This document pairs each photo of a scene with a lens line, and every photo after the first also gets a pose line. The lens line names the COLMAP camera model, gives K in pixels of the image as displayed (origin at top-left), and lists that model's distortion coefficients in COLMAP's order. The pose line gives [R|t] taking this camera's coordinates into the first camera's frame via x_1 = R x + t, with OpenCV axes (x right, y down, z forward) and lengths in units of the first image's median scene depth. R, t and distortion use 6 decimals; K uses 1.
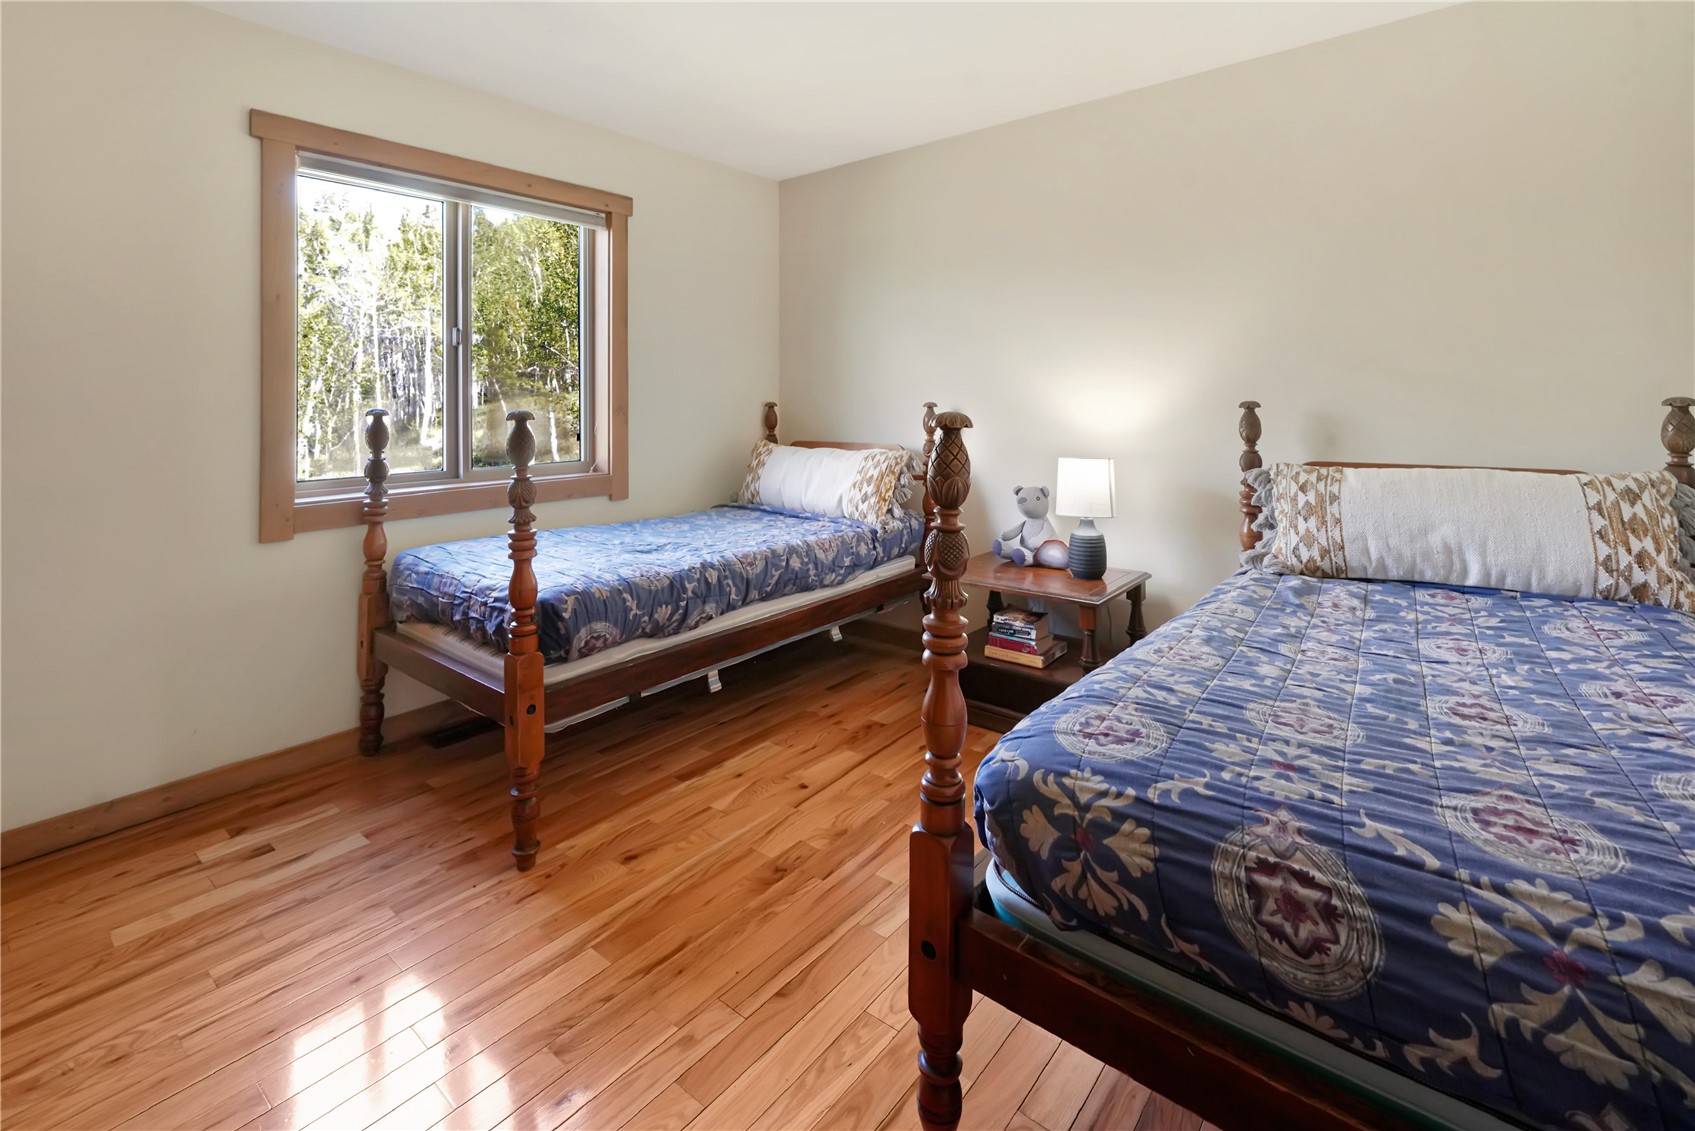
lens RADIAL K [[772.1, 0, 841.1], [0, 772.1, 485.4], [0, 0, 1]] dist [0.002359, 0.000341]
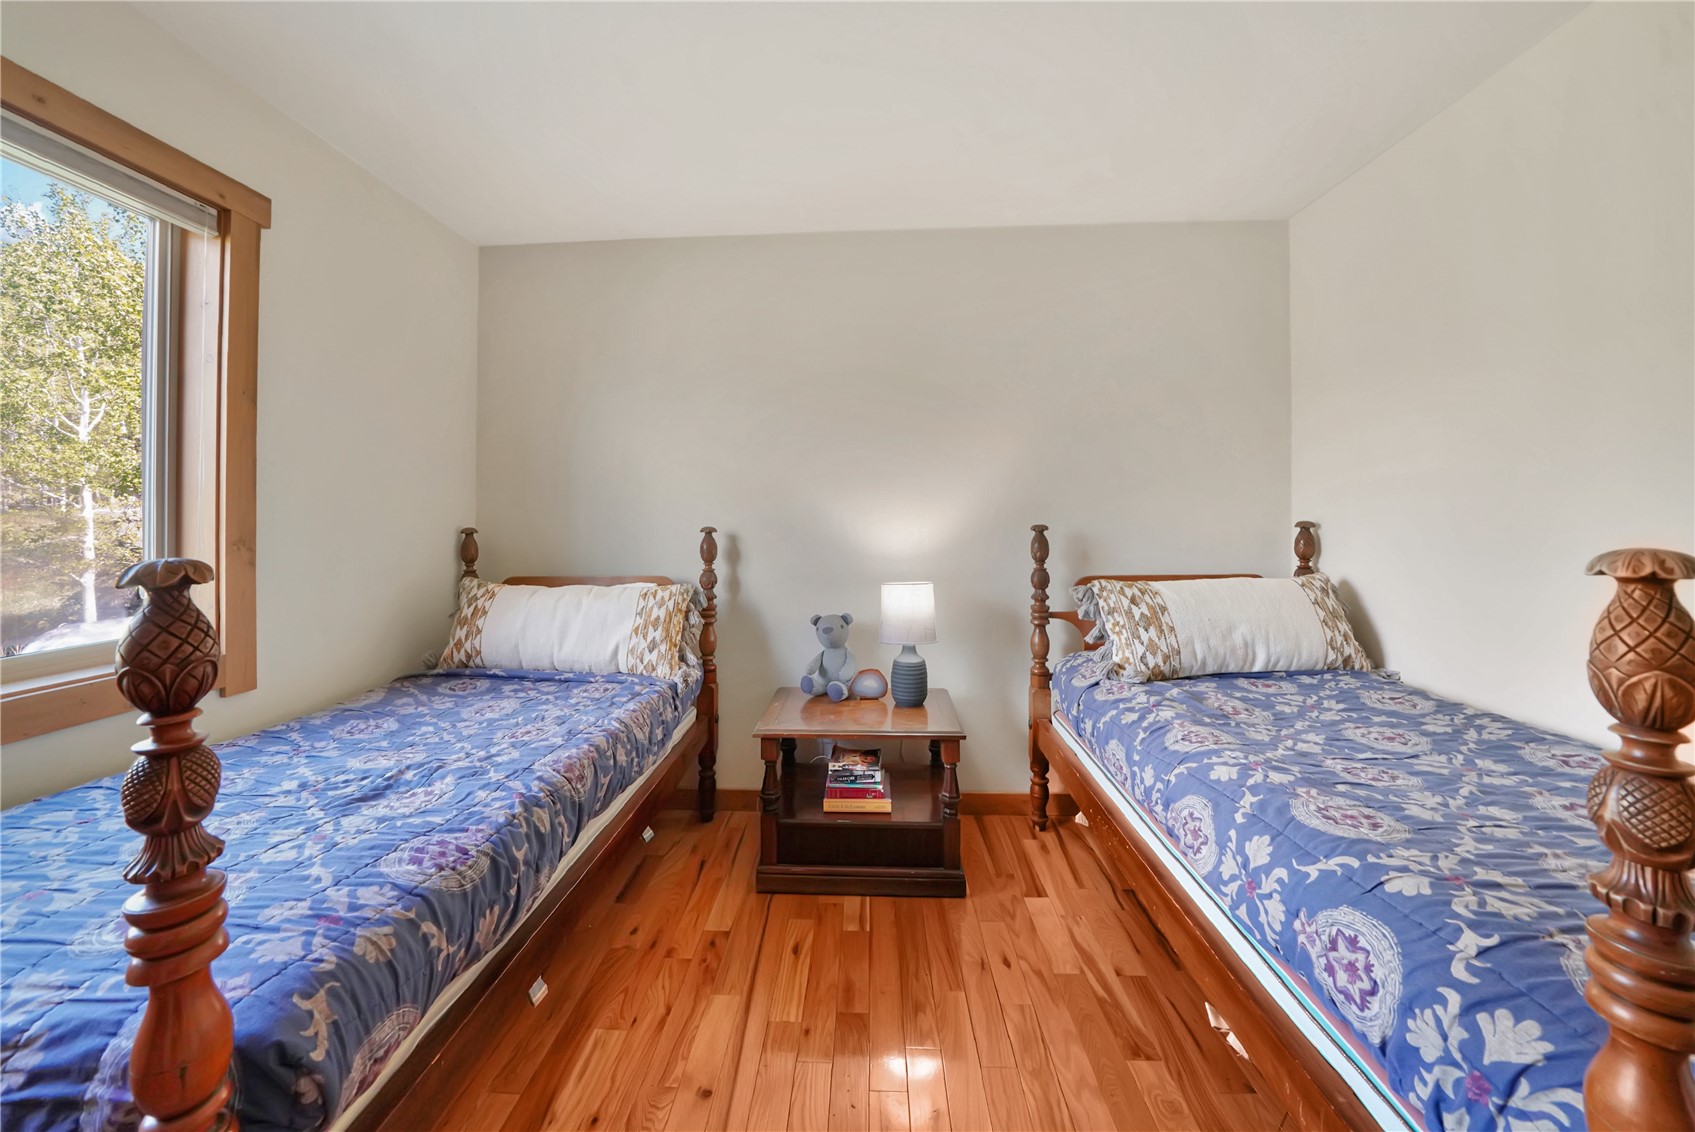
lens RADIAL K [[634.2, 0, 836.4], [0, 634.2, 558.6], [0, 0, 1]] dist [-0.028774, 0.003347]
pose [[0.809636, -0.035303, 0.585870, -0.242395], [0.067426, 0.997175, -0.033092, -0.048868], [-0.583047, 0.066295, 0.809729, 0.431652]]
